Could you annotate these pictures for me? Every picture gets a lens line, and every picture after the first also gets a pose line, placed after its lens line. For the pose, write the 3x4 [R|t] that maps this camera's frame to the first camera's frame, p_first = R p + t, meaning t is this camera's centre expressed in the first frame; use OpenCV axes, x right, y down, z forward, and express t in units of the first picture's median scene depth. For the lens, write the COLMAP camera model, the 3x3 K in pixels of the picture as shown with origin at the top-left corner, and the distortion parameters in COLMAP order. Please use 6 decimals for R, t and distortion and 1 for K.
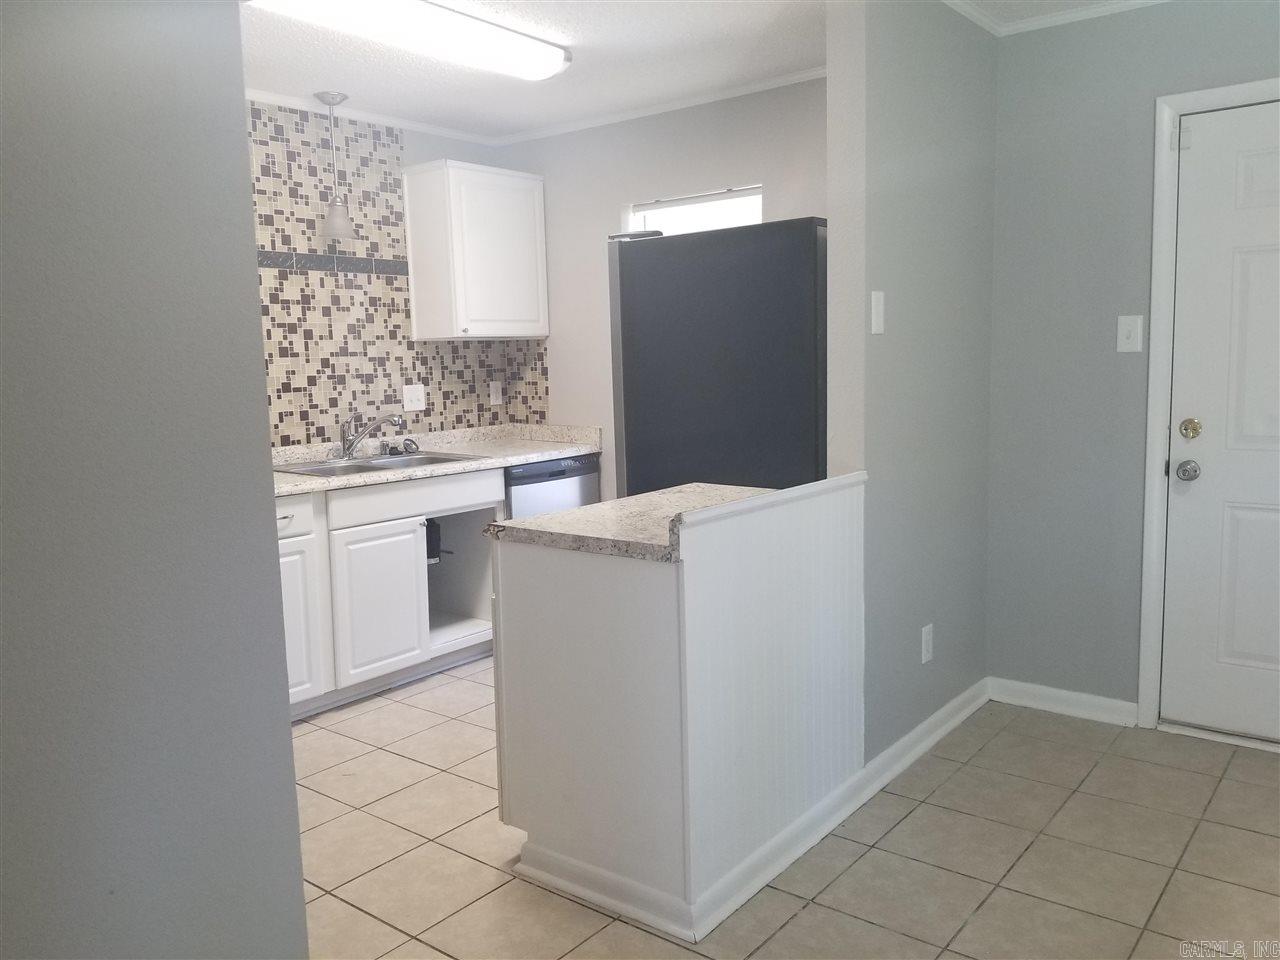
lens RADIAL K [[994.7, 0, 639.1], [0, 994.7, 479.3], [0, 0, 1]] dist [0.052519, -0.097442]
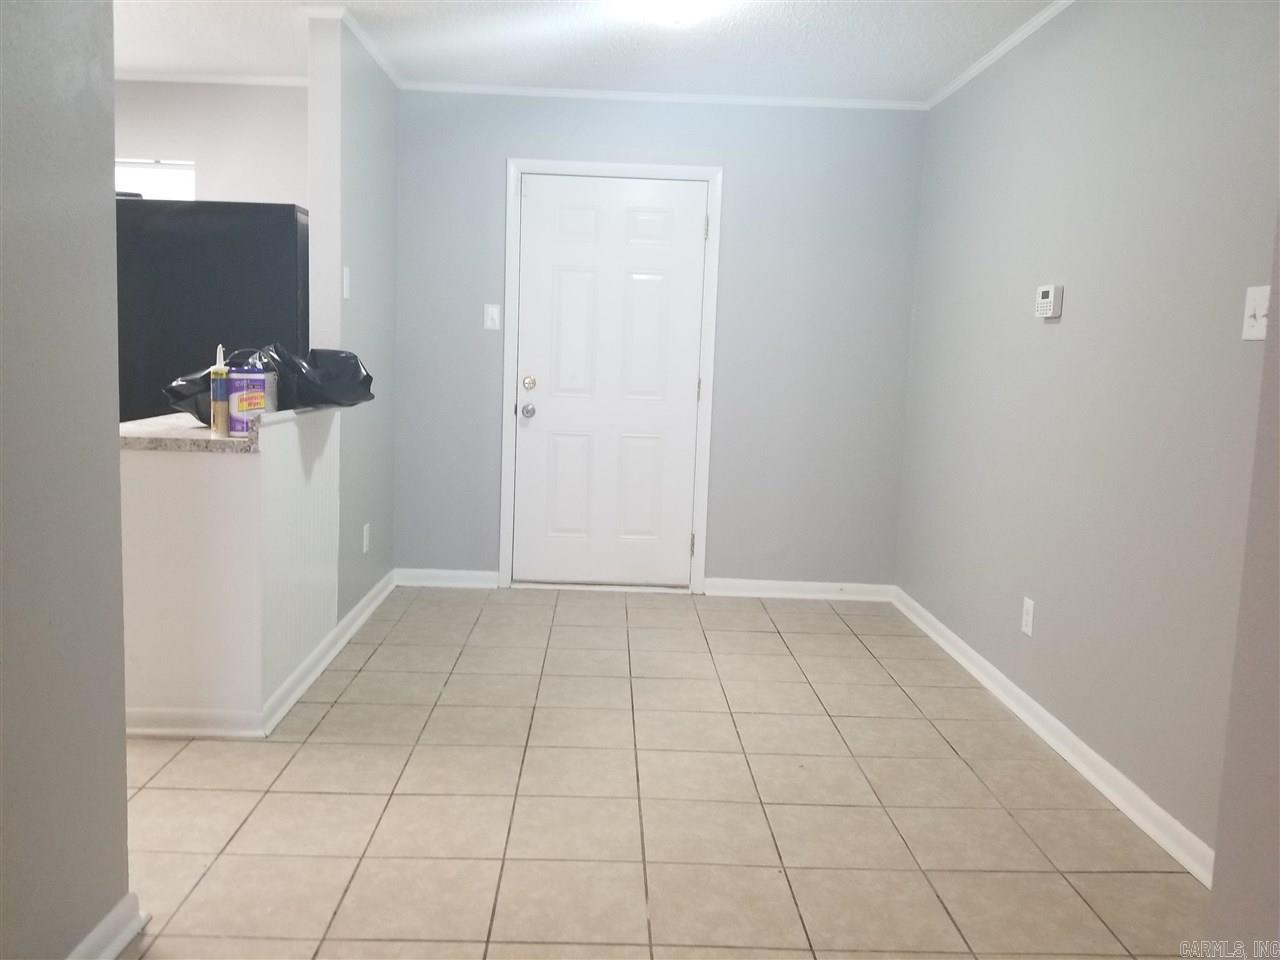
lens RADIAL K [[994.7, 0, 624.7], [0, 994.7, 462.3], [0, 0, 1]] dist [0.052519, -0.097442]
pose [[0.768211, -0.014499, 0.640033, -0.229438], [0.018607, 0.999827, 0.000316, 0.054621], [-0.639927, 0.011667, 0.768347, -0.184783]]
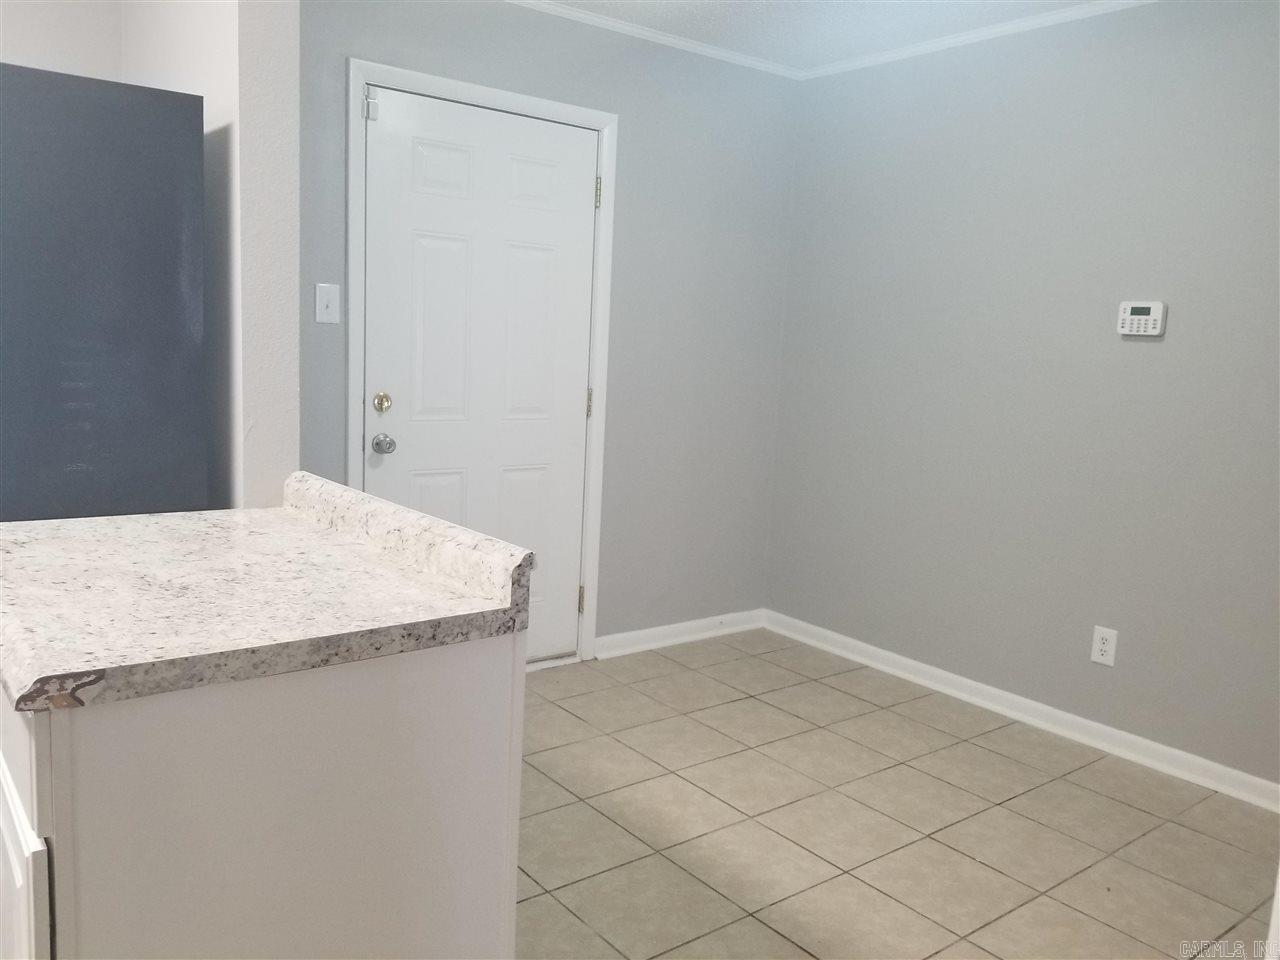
lens RADIAL K [[994.7, 0, 617.6], [0, 994.7, 478.7], [0, 0, 1]] dist [0.052519, -0.097442]
pose [[0.234220, -0.097563, 0.967276, -0.292318], [0.063881, 0.994346, 0.084825, -0.033723], [-0.970083, 0.041923, 0.239128, 0.404194]]
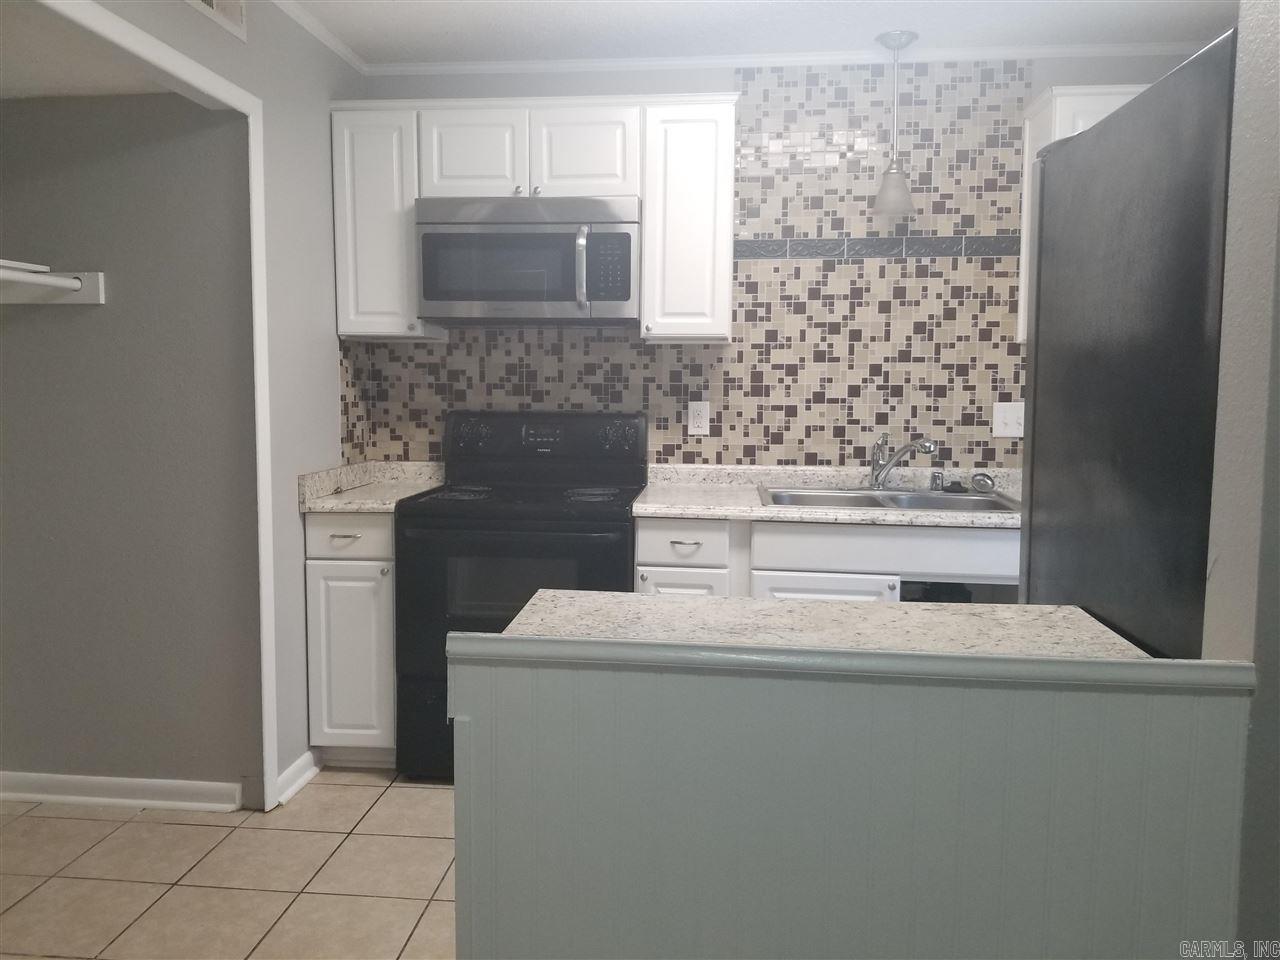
lens RADIAL K [[994.7, 0, 615.1], [0, 994.7, 474.9], [0, 0, 1]] dist [0.052519, -0.097442]
pose [[0.541115, 0.106287, -0.834205, 0.268101], [-0.123472, 0.991272, 0.046208, -0.043533], [0.831835, 0.077997, 0.549516, 0.388071]]
